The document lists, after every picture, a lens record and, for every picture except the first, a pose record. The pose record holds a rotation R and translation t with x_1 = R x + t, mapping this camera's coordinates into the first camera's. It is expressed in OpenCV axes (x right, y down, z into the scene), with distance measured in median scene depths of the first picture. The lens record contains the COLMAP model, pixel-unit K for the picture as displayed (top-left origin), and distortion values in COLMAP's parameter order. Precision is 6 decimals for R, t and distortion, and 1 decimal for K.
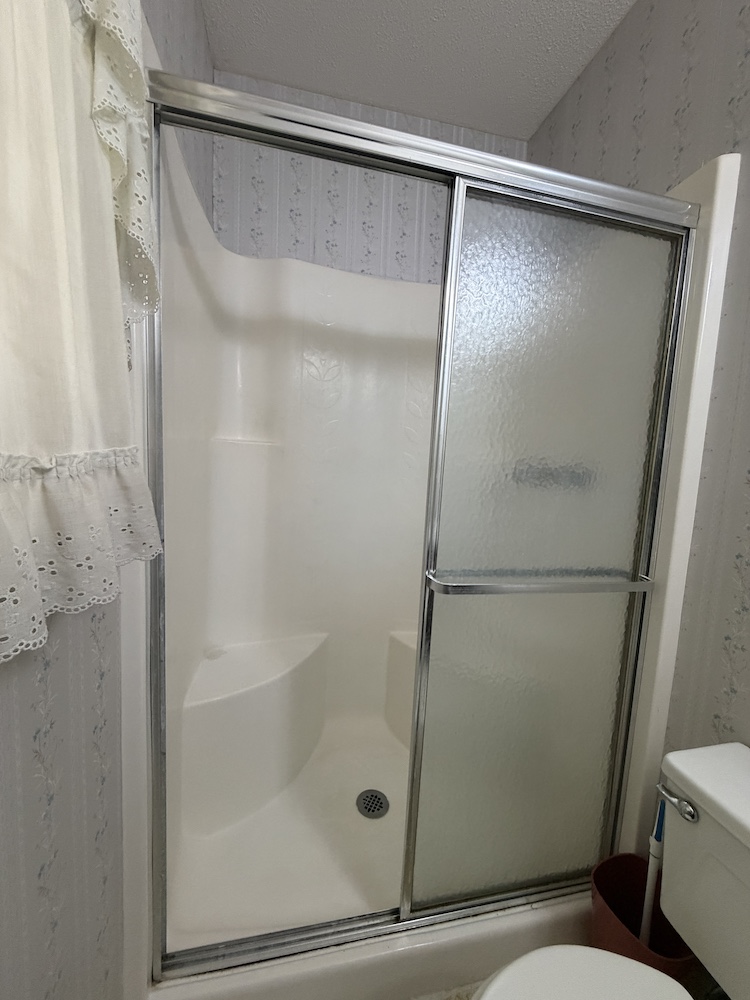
lens RADIAL K [[399.2, 0, 376.1], [0, 399.2, 502.1], [0, 0, 1]] dist [-0.000960, 0.000296]
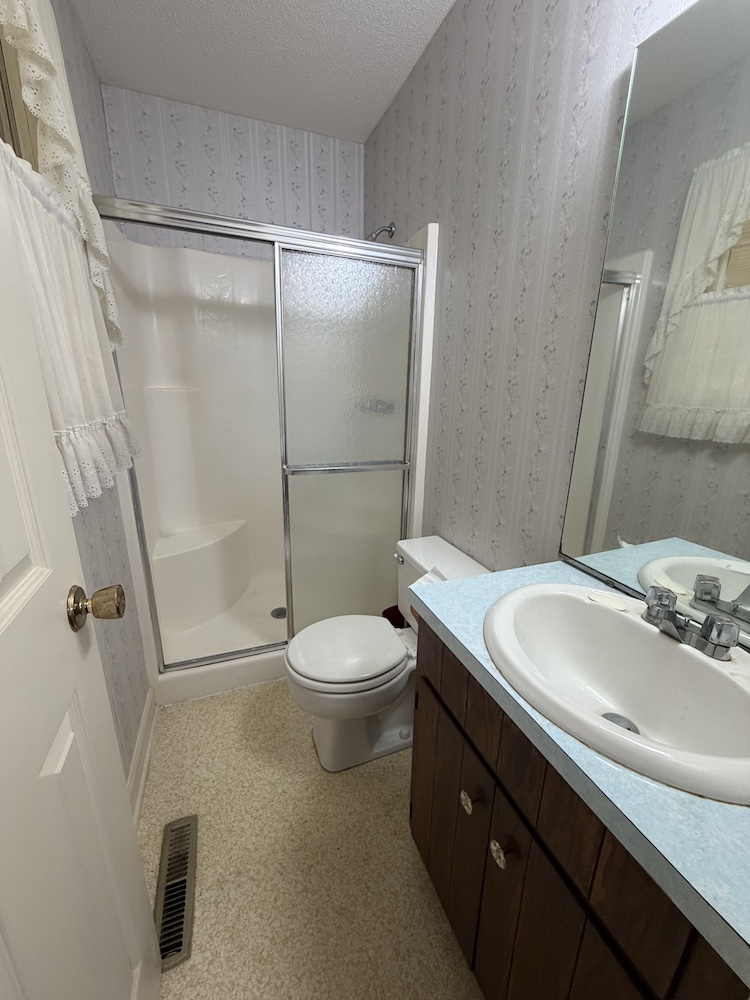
lens RADIAL K [[399.2, 0, 377.6], [0, 399.2, 500.1], [0, 0, 1]] dist [-0.000960, 0.000296]
pose [[0.987084, -0.072227, 0.142997, 0.193419], [0.044691, 0.981313, 0.187157, 0.003899], [-0.153842, -0.178349, 0.971866, -0.624442]]
